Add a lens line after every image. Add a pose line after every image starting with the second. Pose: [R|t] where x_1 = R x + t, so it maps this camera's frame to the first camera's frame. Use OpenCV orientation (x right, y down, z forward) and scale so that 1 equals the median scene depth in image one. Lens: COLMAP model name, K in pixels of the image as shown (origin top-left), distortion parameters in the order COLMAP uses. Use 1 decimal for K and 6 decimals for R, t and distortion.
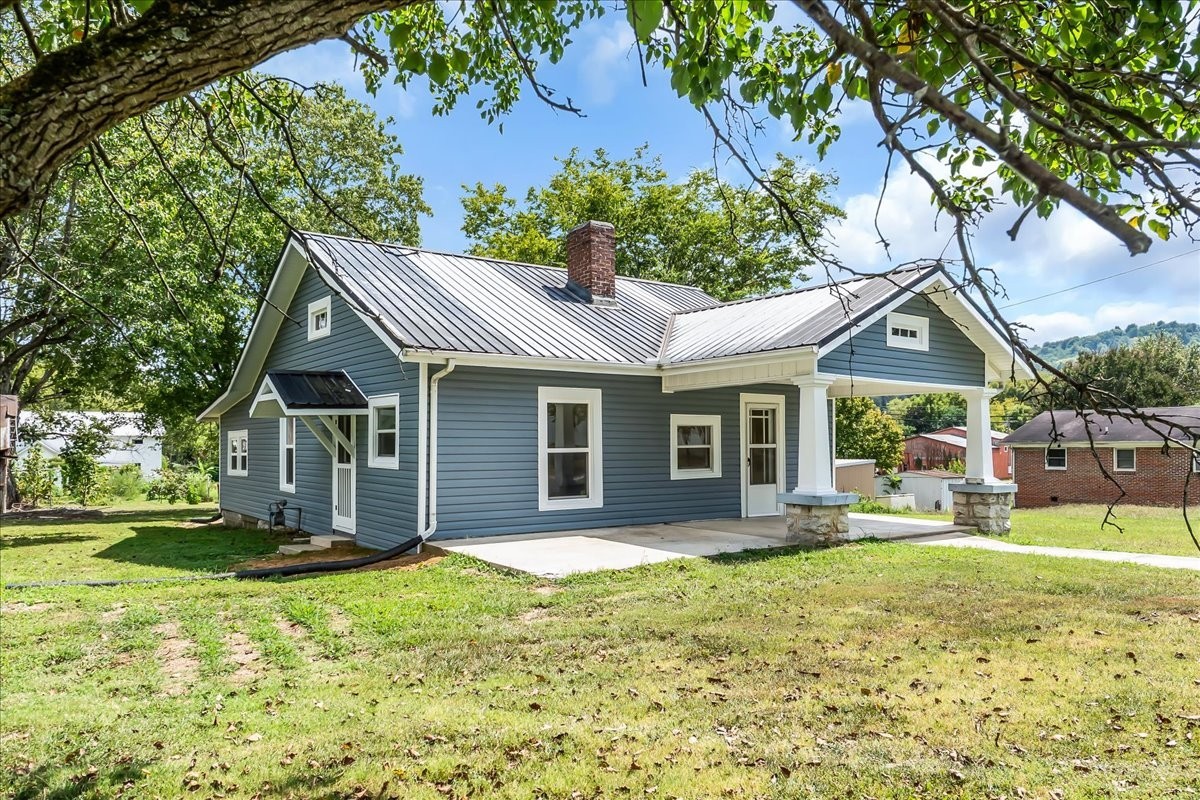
lens RADIAL K [[822.7, 0, 581.3], [0, 822.7, 418.9], [0, 0, 1]] dist [-0.003565, -0.004381]
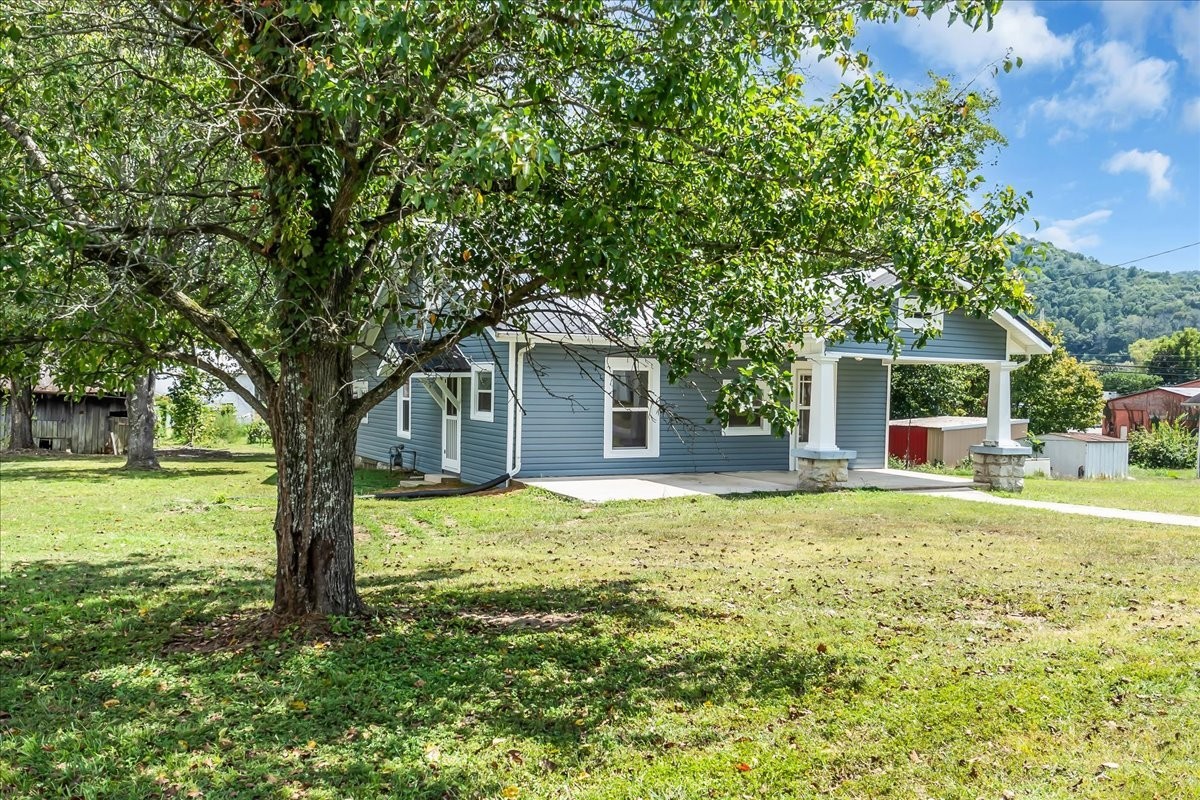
lens RADIAL K [[1029.0, 0, 593.1], [0, 1029.0, 406.9], [0, 0, 1]] dist [-0.002734, 0.006497]
pose [[0.989759, 0.021587, -0.141110, 0.136270], [-0.014522, 0.998598, 0.050913, -0.039858], [0.142011, -0.048343, 0.988684, -0.485451]]
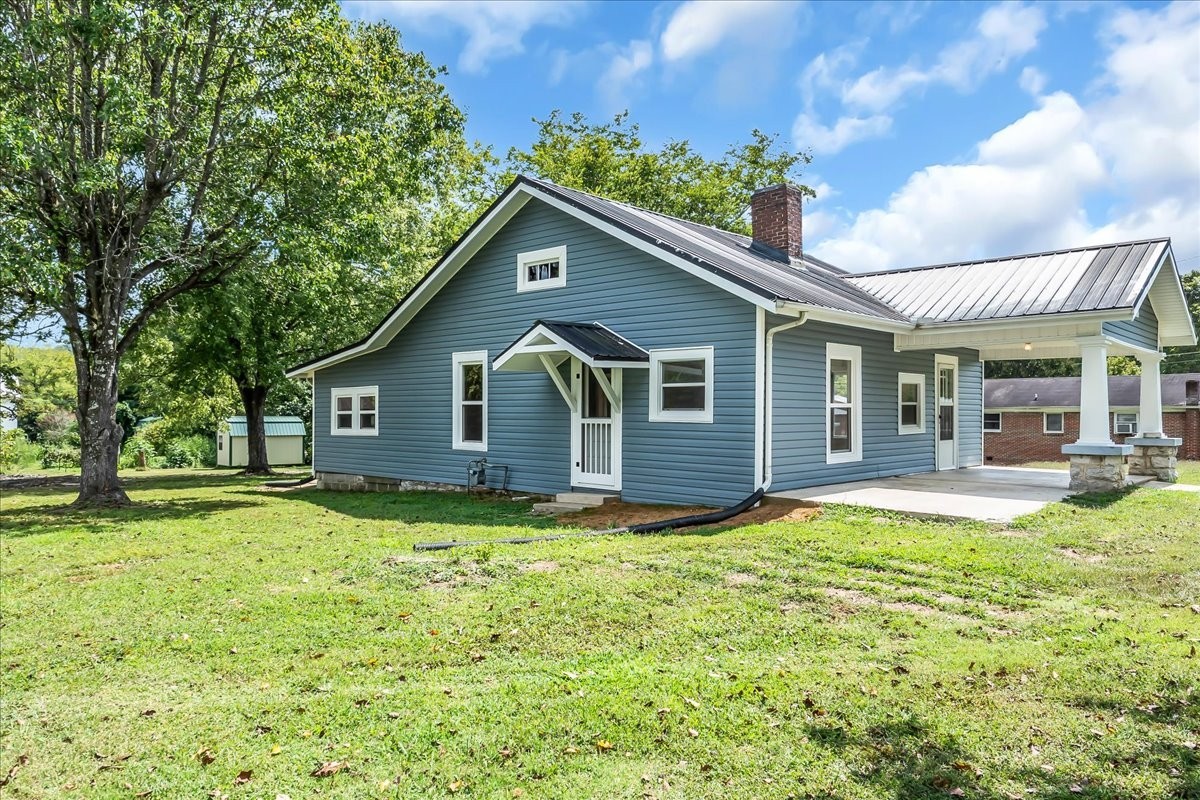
lens RADIAL K [[822.7, 0, 585.4], [0, 822.7, 376.5], [0, 0, 1]] dist [-0.003565, -0.004381]
pose [[0.982674, 0.011795, 0.184966, -0.491746], [-0.009775, 0.999882, -0.011831, 0.016583], [-0.185084, 0.009818, 0.982674, 0.046545]]
